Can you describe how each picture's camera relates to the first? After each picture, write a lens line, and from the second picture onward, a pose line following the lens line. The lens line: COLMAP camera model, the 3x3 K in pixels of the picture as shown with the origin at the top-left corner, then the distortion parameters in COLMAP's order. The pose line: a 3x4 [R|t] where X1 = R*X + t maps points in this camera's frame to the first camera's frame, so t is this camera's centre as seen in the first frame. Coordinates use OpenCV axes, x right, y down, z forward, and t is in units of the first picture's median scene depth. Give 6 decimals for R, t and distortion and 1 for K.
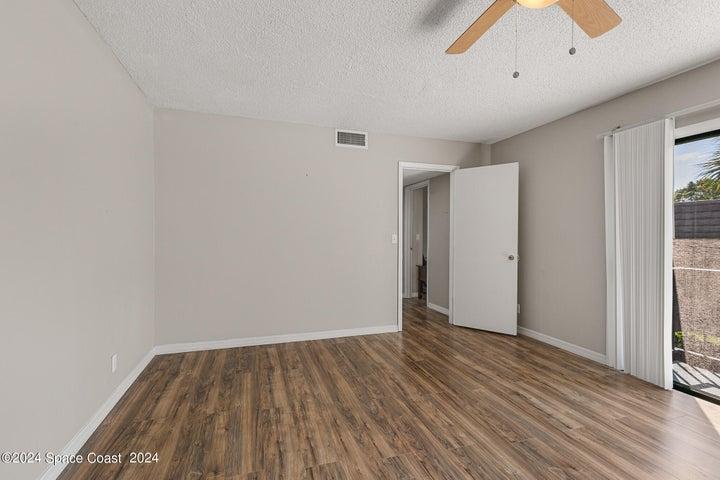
lens RADIAL K [[326.0, 0, 358.4], [0, 326.0, 239.5], [0, 0, 1]] dist [-0.003167, -0.000168]
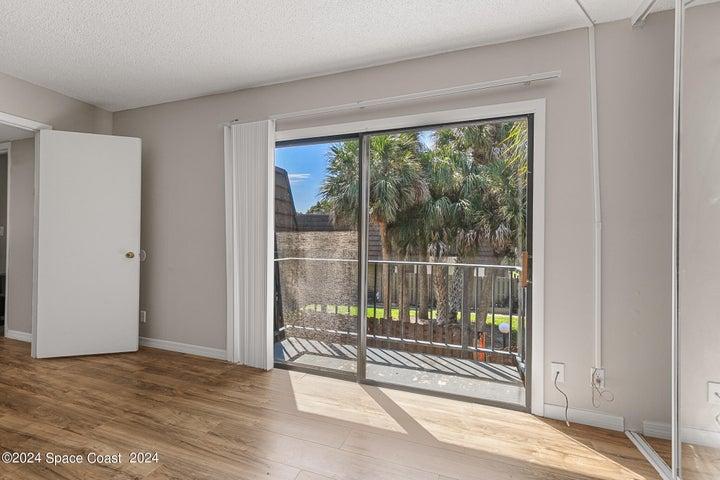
lens RADIAL K [[306.8, 0, 358.6], [0, 306.8, 237.3], [0, 0, 1]] dist [0.003584, 0.000610]
pose [[0.604959, 0.012820, 0.796153, 0.269830], [-0.003628, 0.999904, -0.013343, 0.026368], [-0.796248, 0.005183, 0.604948, 0.123413]]
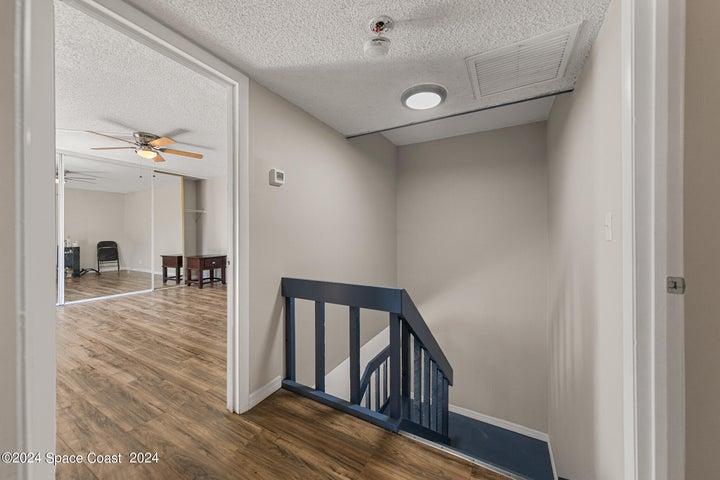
lens RADIAL K [[265.7, 0, 358.9], [0, 265.7, 235.6], [0, 0, 1]] dist [0.008545, -0.000111]
pose [[-0.736288, 0.011722, -0.676567, 0.366878], [0.002151, 0.999885, 0.014983, 0.011397], [0.676665, 0.009577, -0.736229, 2.024290]]
